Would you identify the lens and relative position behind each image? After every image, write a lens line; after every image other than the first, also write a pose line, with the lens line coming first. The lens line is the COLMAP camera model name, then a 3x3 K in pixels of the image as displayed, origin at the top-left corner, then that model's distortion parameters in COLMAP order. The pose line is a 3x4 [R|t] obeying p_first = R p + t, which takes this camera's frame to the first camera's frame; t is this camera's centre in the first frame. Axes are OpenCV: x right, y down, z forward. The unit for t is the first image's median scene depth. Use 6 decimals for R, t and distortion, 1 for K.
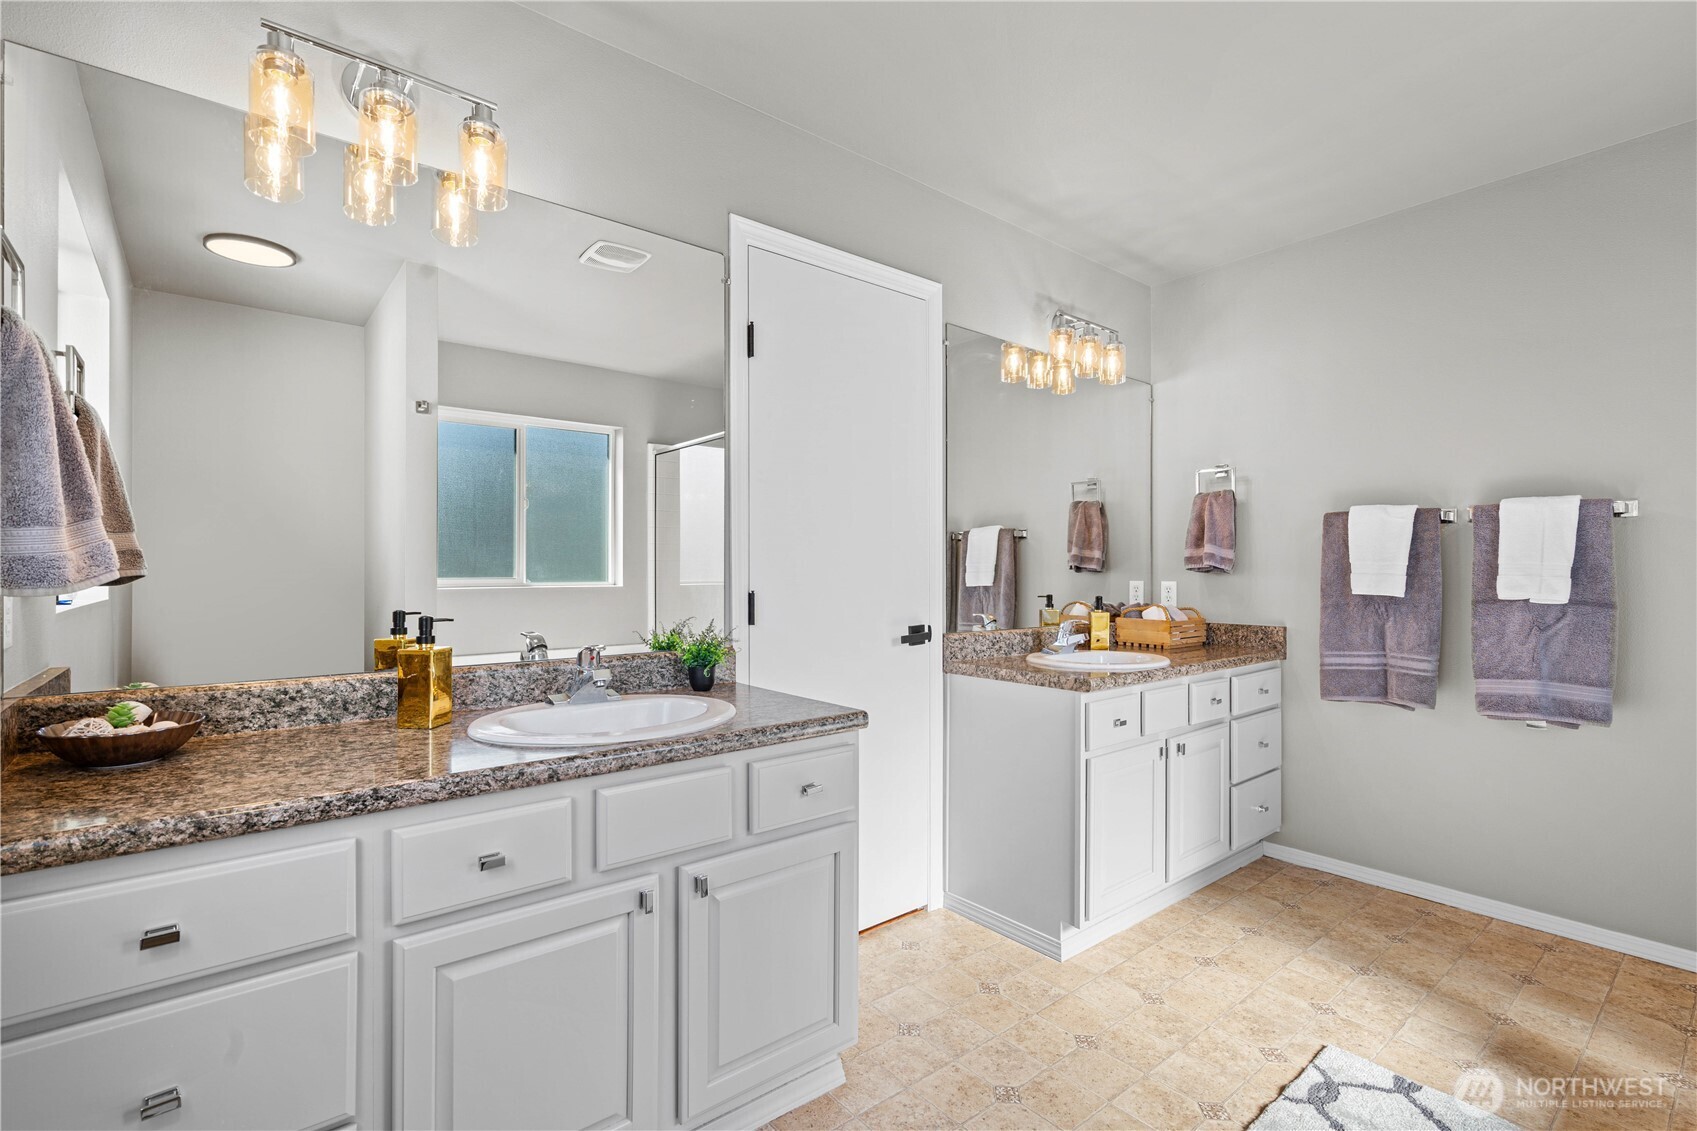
lens RADIAL K [[773.5, 0, 843.5], [0, 773.5, 568.4], [0, 0, 1]] dist [0.004325, 0.000785]
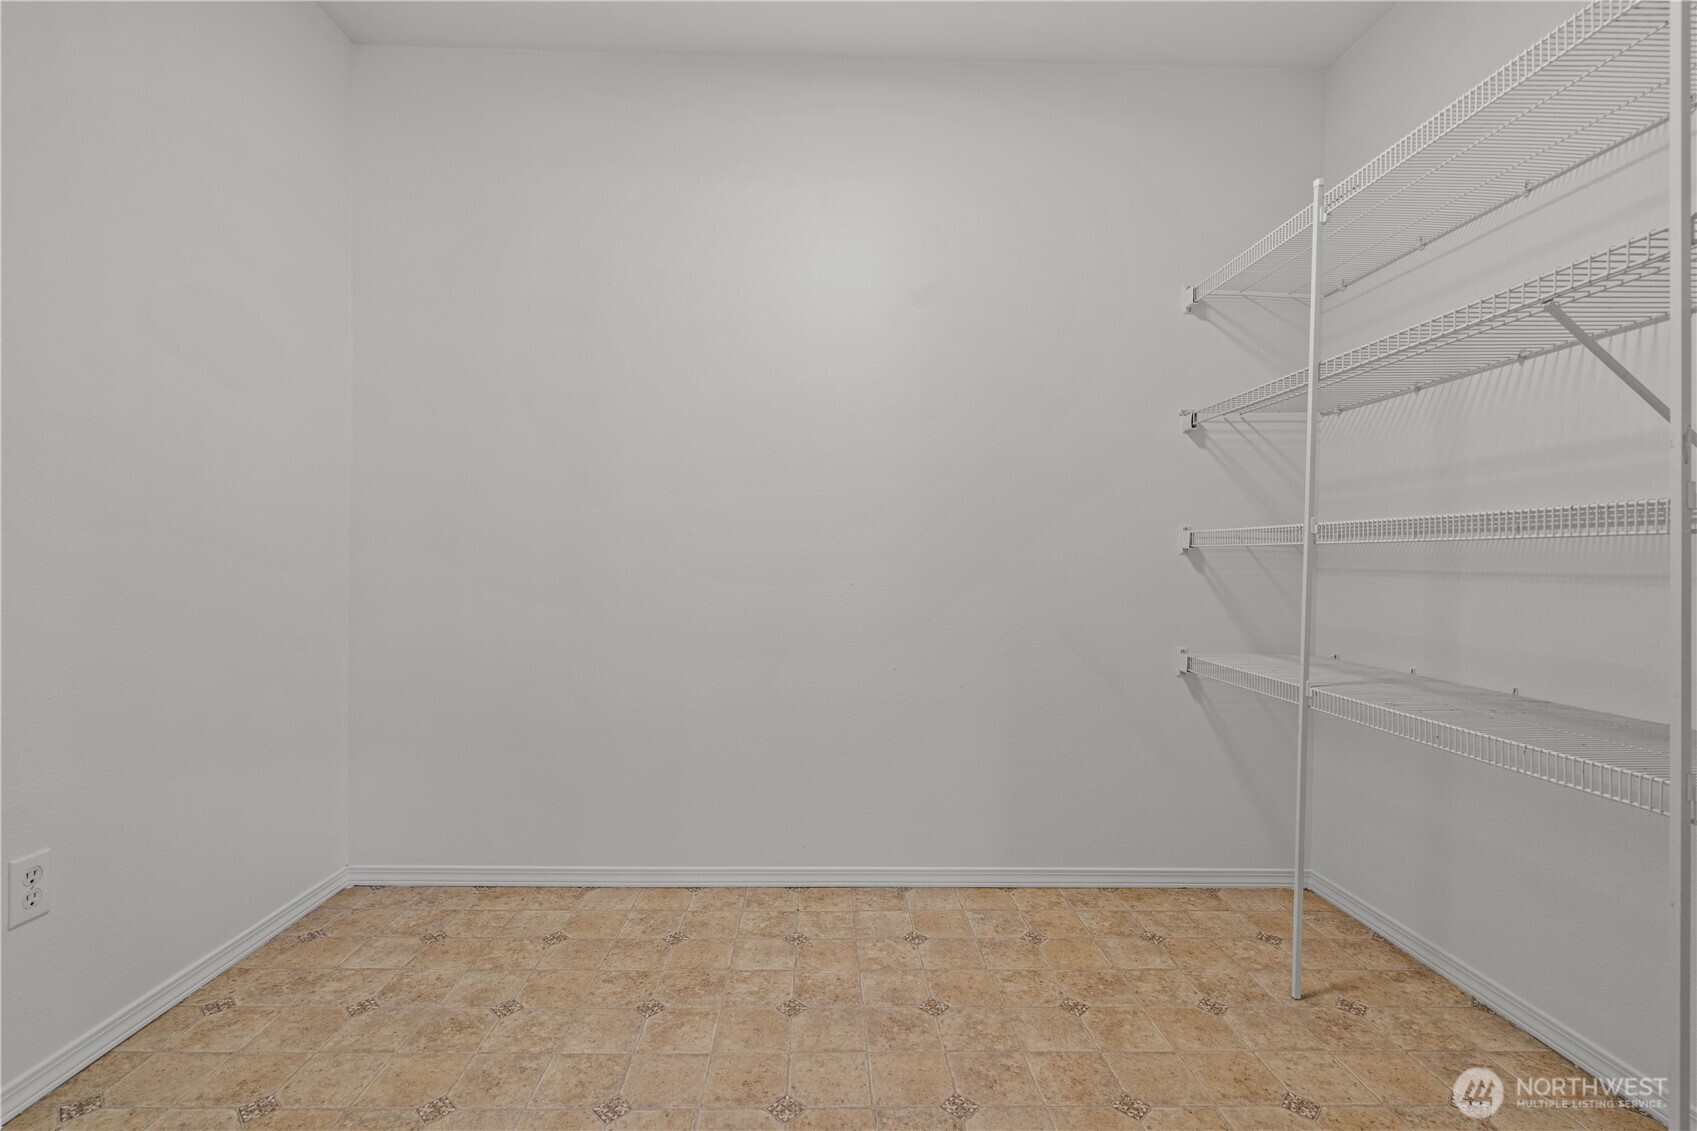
lens RADIAL K [[773.5, 0, 846.2], [0, 773.5, 564.6], [0, 0, 1]] dist [0.004325, 0.000785]
pose [[-0.792661, -0.014386, 0.609493, 0.084210], [-0.017467, 0.999847, 0.000883, 0.101064], [-0.609412, -0.009946, -0.792791, 1.611210]]
